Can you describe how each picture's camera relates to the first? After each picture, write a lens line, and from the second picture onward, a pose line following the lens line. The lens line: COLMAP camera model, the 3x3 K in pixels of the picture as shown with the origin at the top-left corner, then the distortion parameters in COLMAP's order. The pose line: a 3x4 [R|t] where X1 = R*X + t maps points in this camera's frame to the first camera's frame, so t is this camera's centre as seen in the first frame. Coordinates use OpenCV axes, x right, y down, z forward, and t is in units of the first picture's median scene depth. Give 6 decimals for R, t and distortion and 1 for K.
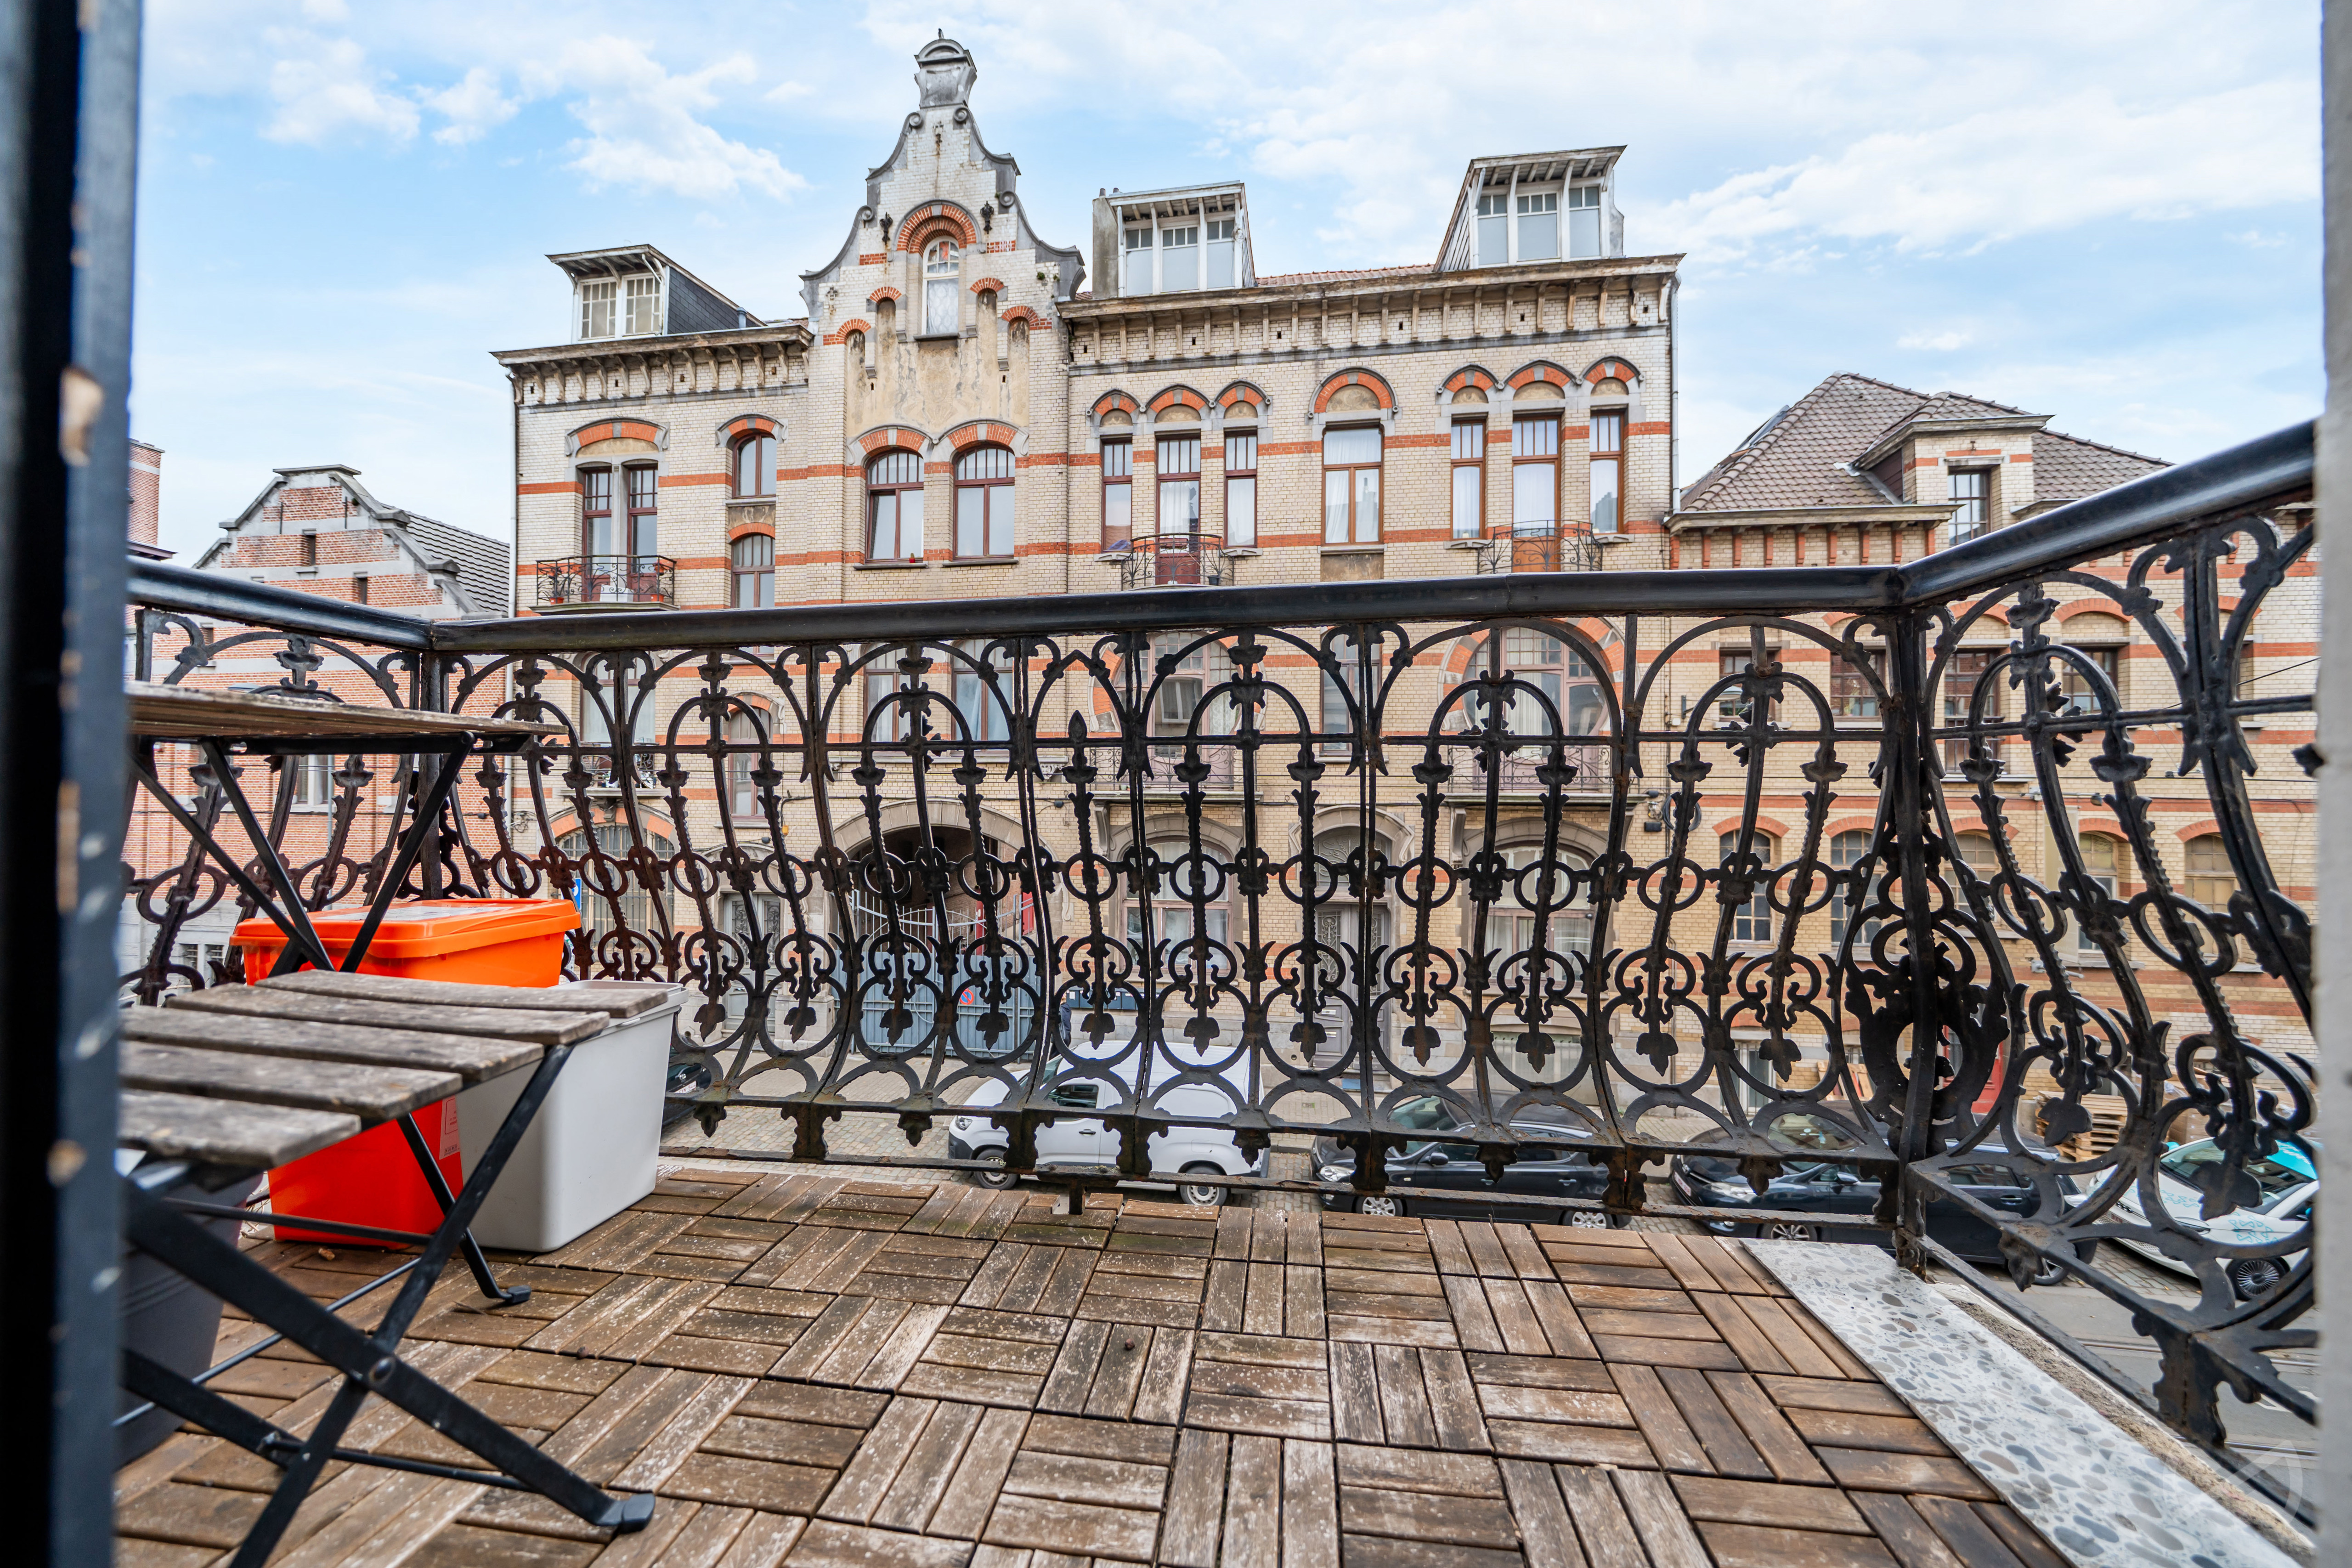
lens RADIAL K [[802.9, 0, 1188.2], [0, 802.9, 793.5], [0, 0, 1]] dist [-0.006232, 0.000099]
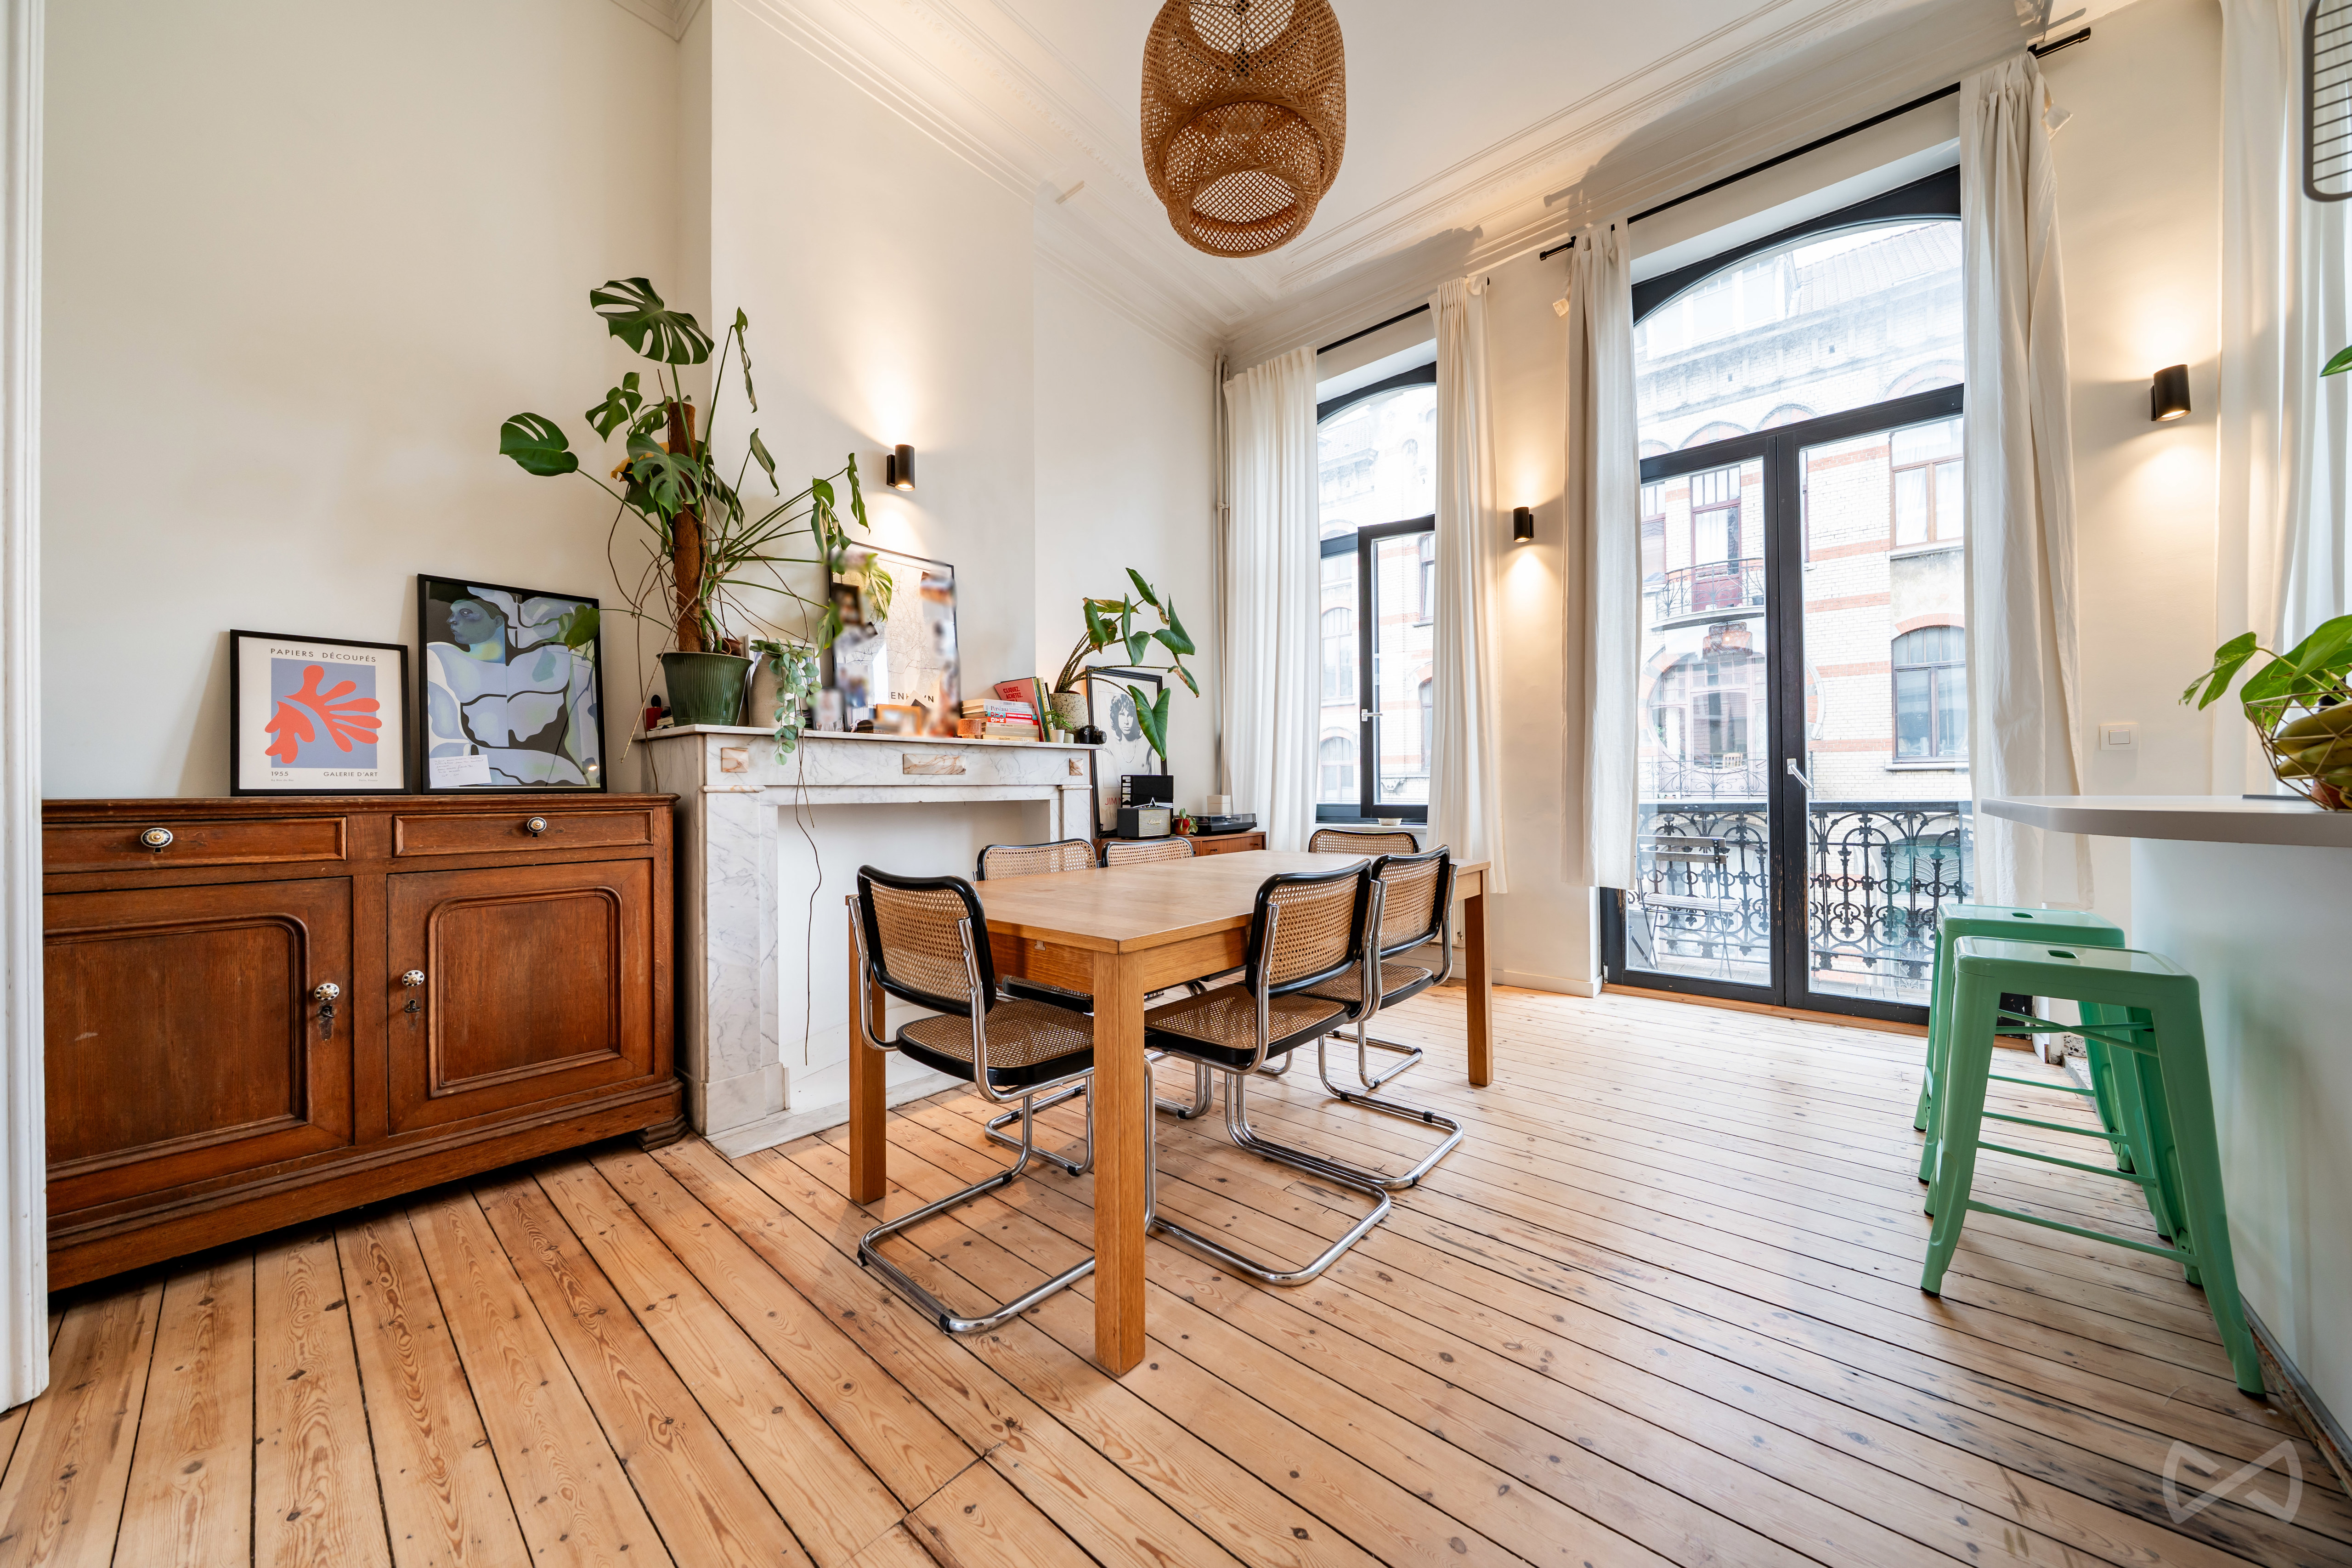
lens RADIAL K [[802.9, 0, 1183.3], [0, 802.9, 783.8], [0, 0, 1]] dist [-0.006232, 0.000099]
pose [[0.844208, -0.016830, -0.535751, -0.047330], [0.016380, 0.999850, -0.005599, -0.030385], [0.535765, -0.004049, 0.844357, -0.294535]]
